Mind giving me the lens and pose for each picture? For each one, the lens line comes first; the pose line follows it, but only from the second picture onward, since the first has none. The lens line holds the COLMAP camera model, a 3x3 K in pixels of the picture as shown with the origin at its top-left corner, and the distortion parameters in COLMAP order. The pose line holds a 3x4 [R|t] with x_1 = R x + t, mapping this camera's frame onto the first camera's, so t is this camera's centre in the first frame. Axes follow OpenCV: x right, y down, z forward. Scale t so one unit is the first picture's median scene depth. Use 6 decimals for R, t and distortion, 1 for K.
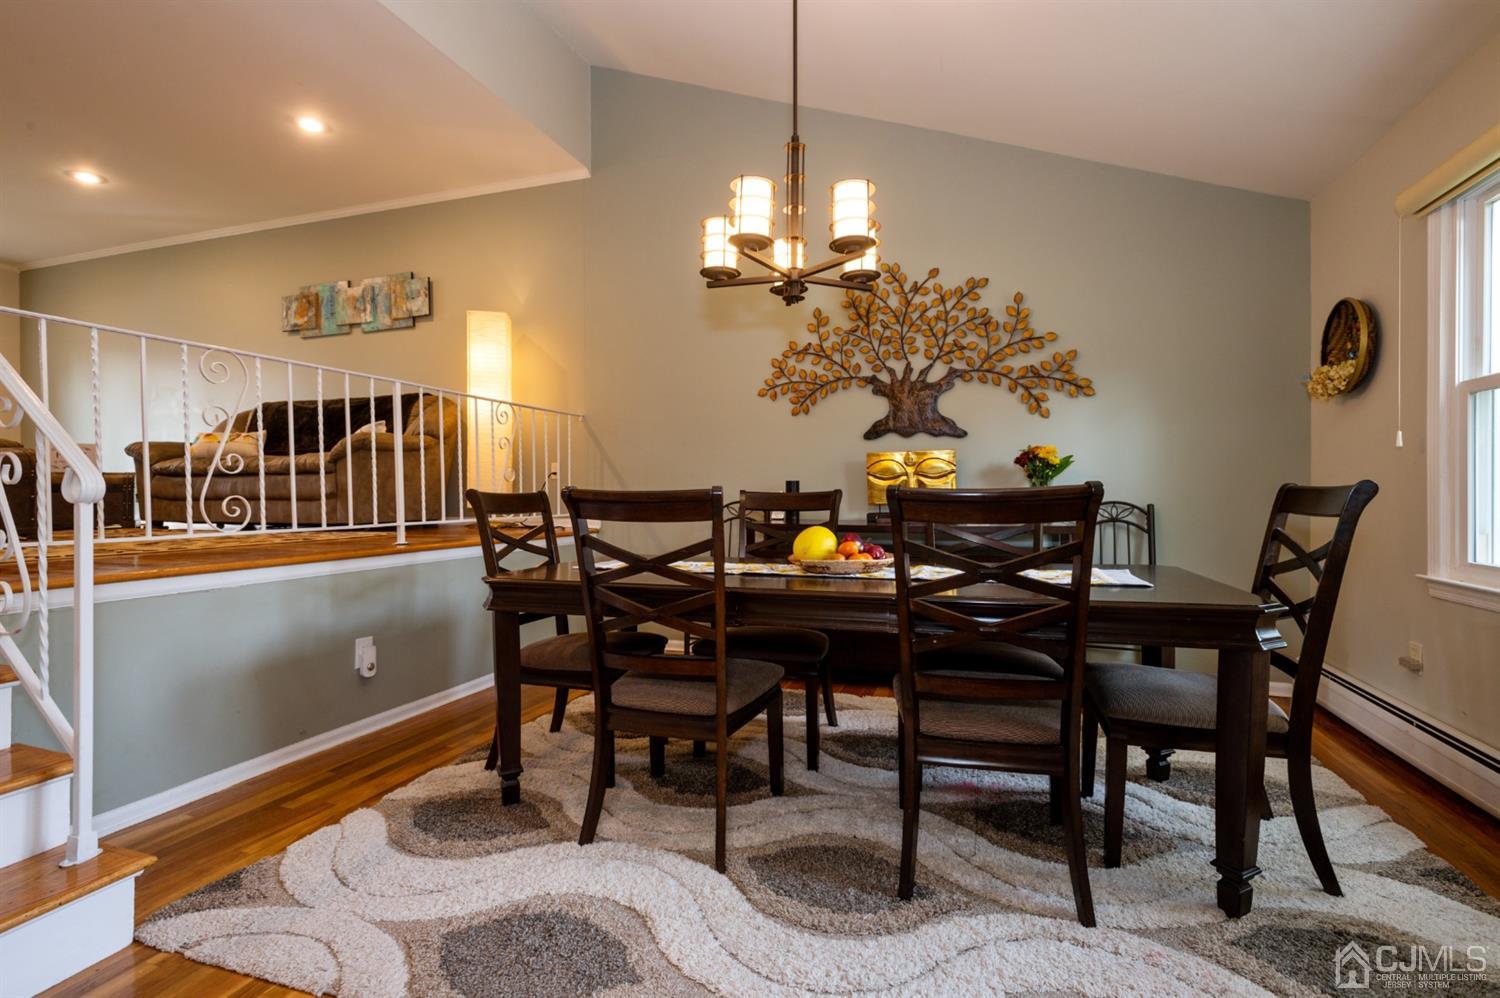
lens RADIAL K [[712.9, 0, 738.5], [0, 712.9, 498.2], [0, 0, 1]] dist [0.016601, -0.002490]
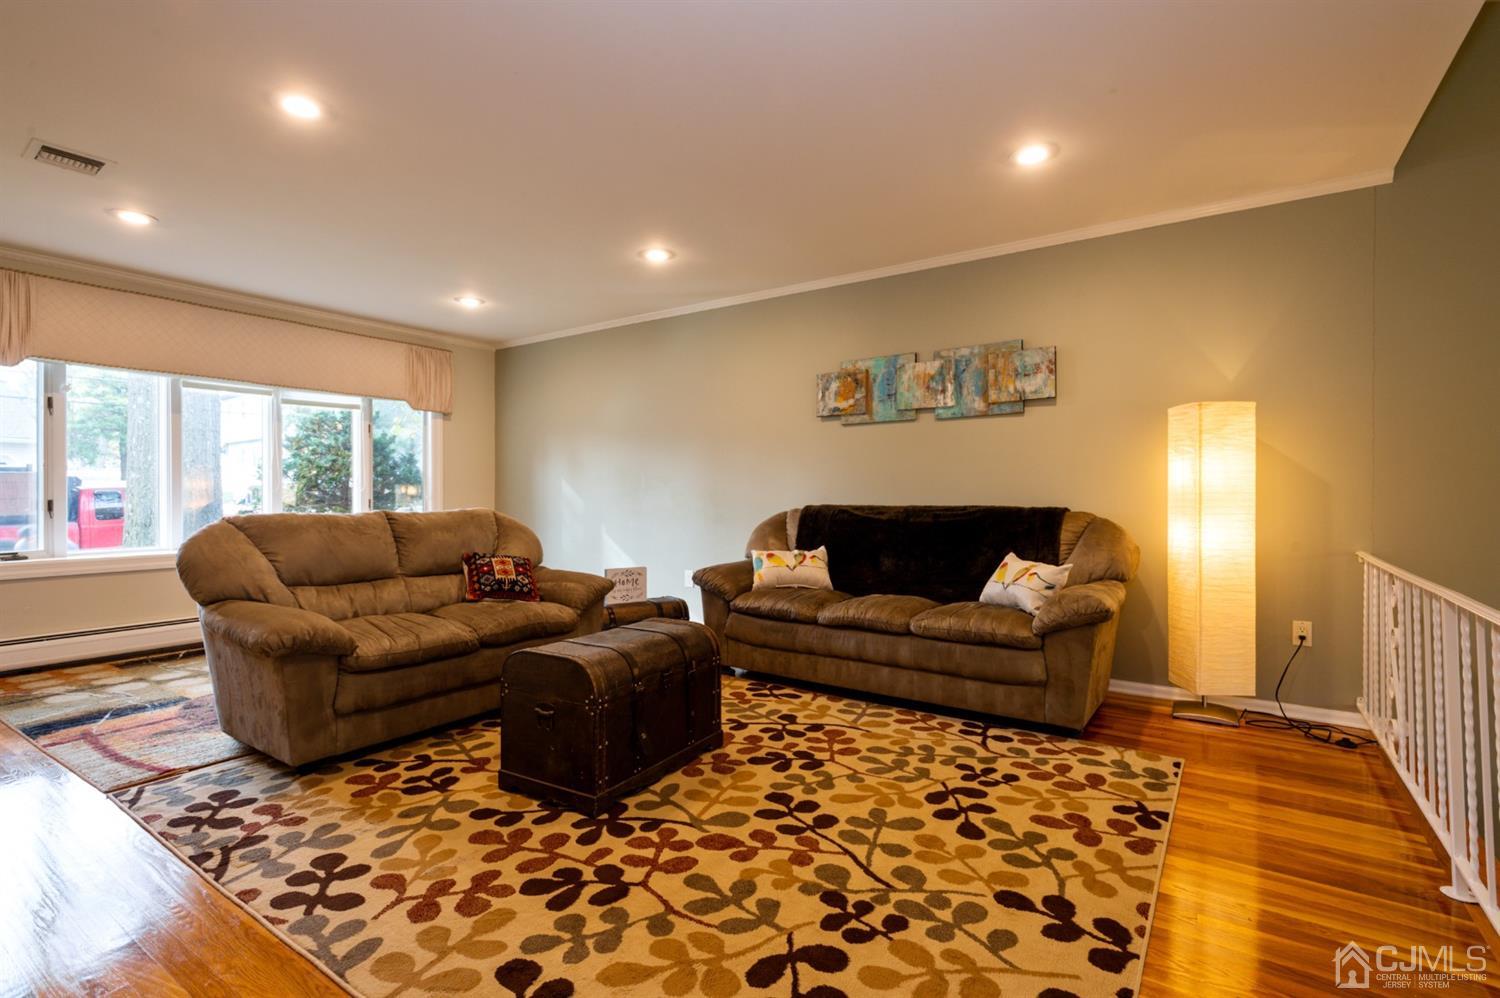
lens RADIAL K [[712.9, 0, 747.3], [0, 712.9, 501.9], [0, 0, 1]] dist [0.016601, -0.002490]
pose [[0.963308, 0.007641, -0.268291, -0.700268], [-0.008022, 0.999968, -0.000323, -0.191441], [0.268280, 0.002463, 0.963338, 0.278278]]
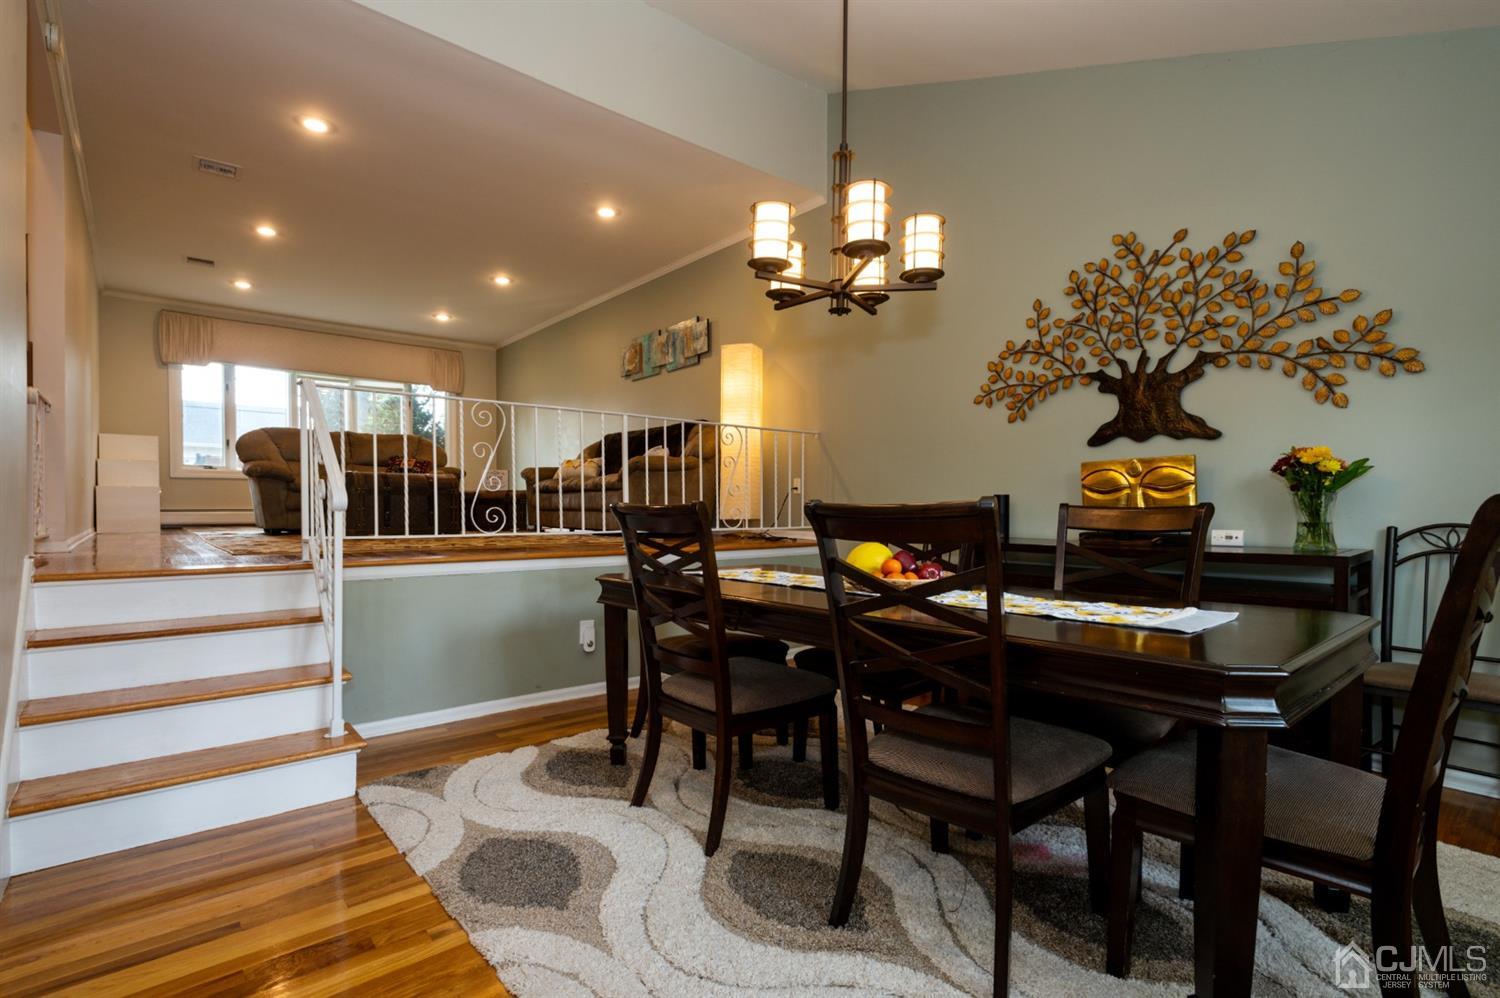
lens RADIAL K [[712.9, 0, 736.5], [0, 712.9, 523.2], [0, 0, 1]] dist [0.016601, -0.002490]
pose [[0.857840, 0.017799, -0.513609, 0.261619], [-0.010197, 0.999793, 0.017616, -0.000579], [0.513816, -0.009875, 0.857843, 0.044330]]
